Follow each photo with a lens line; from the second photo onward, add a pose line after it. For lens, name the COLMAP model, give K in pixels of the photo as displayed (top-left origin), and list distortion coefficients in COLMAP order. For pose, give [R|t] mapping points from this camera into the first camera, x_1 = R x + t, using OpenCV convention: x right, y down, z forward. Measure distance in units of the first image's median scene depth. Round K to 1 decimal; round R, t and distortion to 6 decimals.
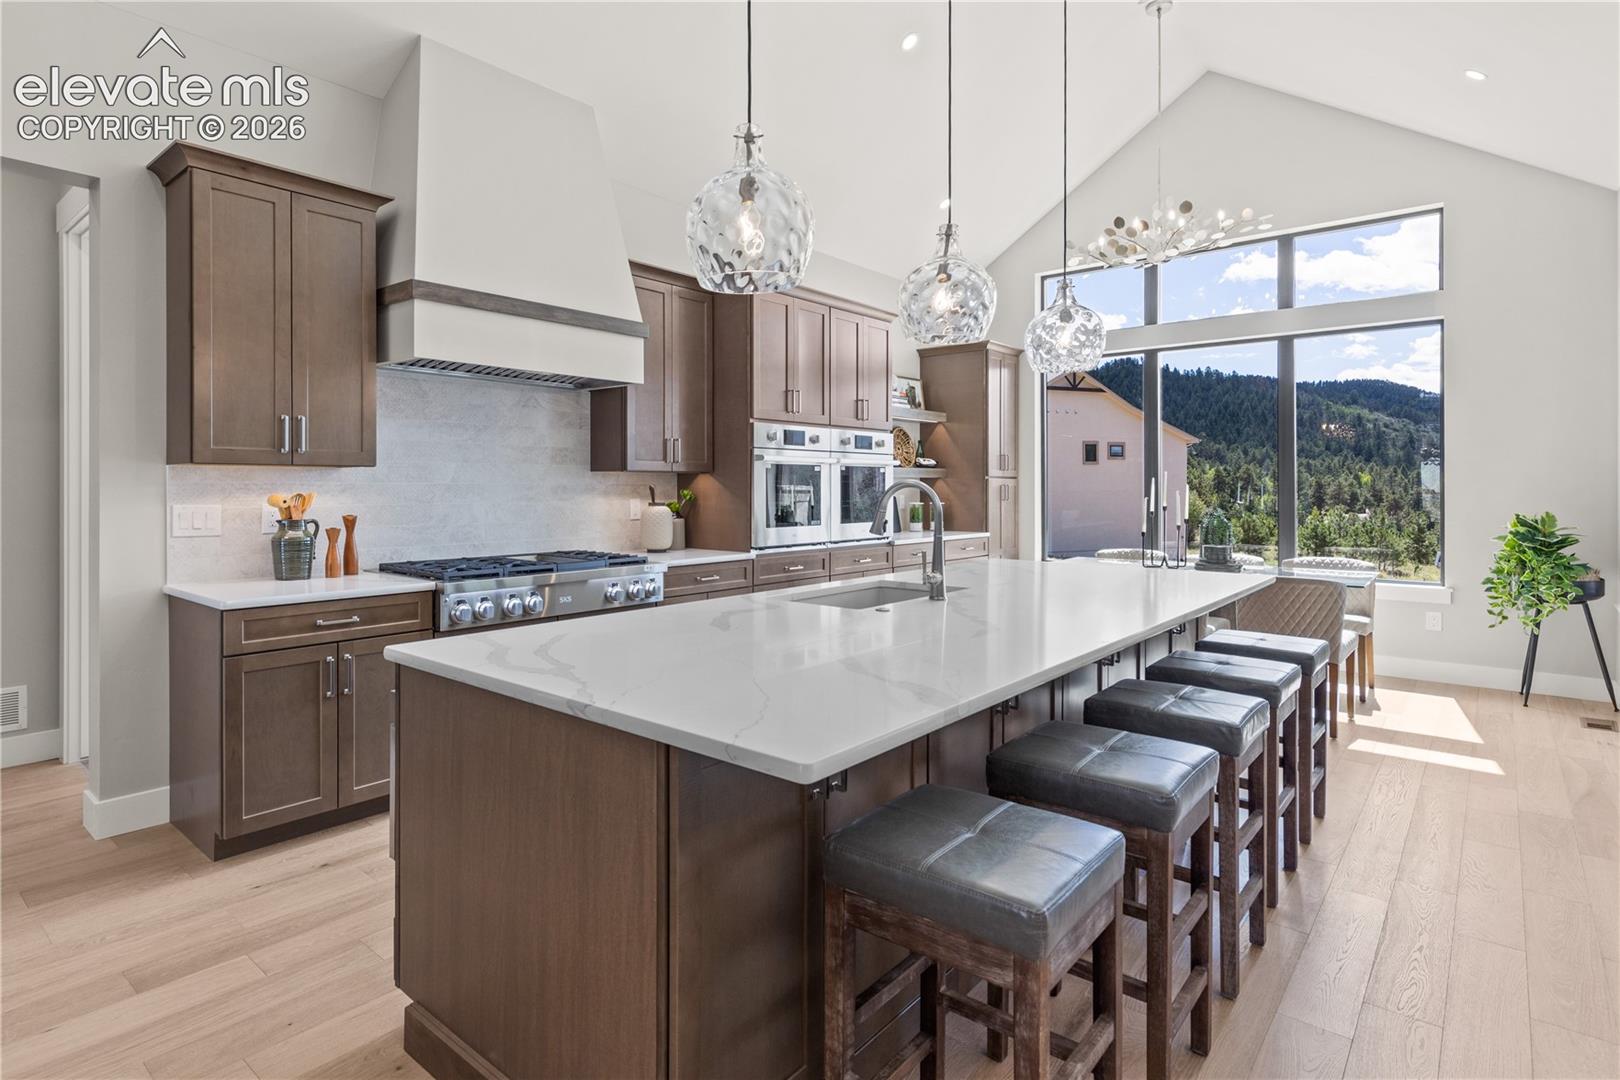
lens RADIAL K [[844.4, 0, 703.1], [0, 844.4, 487.5], [0, 0, 1]] dist [-0.000124, -0.000496]
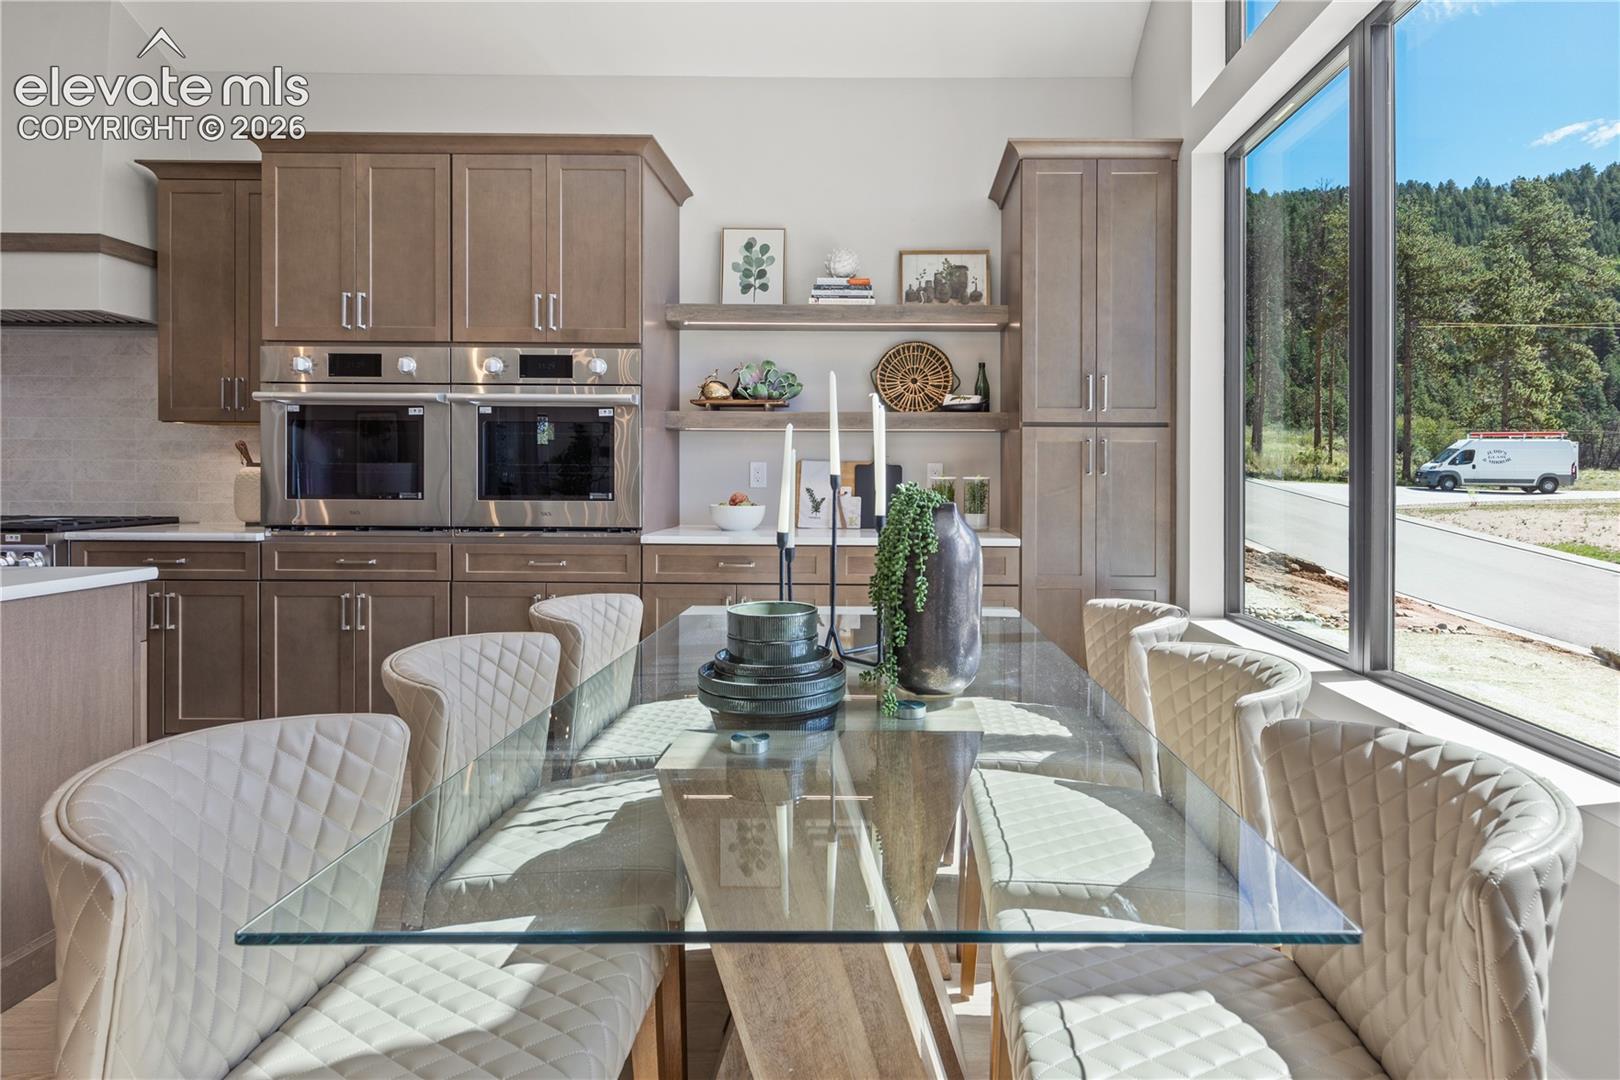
lens RADIAL K [[818.0, 0, 888.5], [0, 818.0, 478.8], [0, 0, 1]] dist [0.002601, -0.000219]
pose [[0.689329, 0.008606, -0.724398, 1.002722], [-0.007363, 0.999961, 0.004873, 0.027579], [0.724411, 0.001975, 0.689365, 0.998223]]
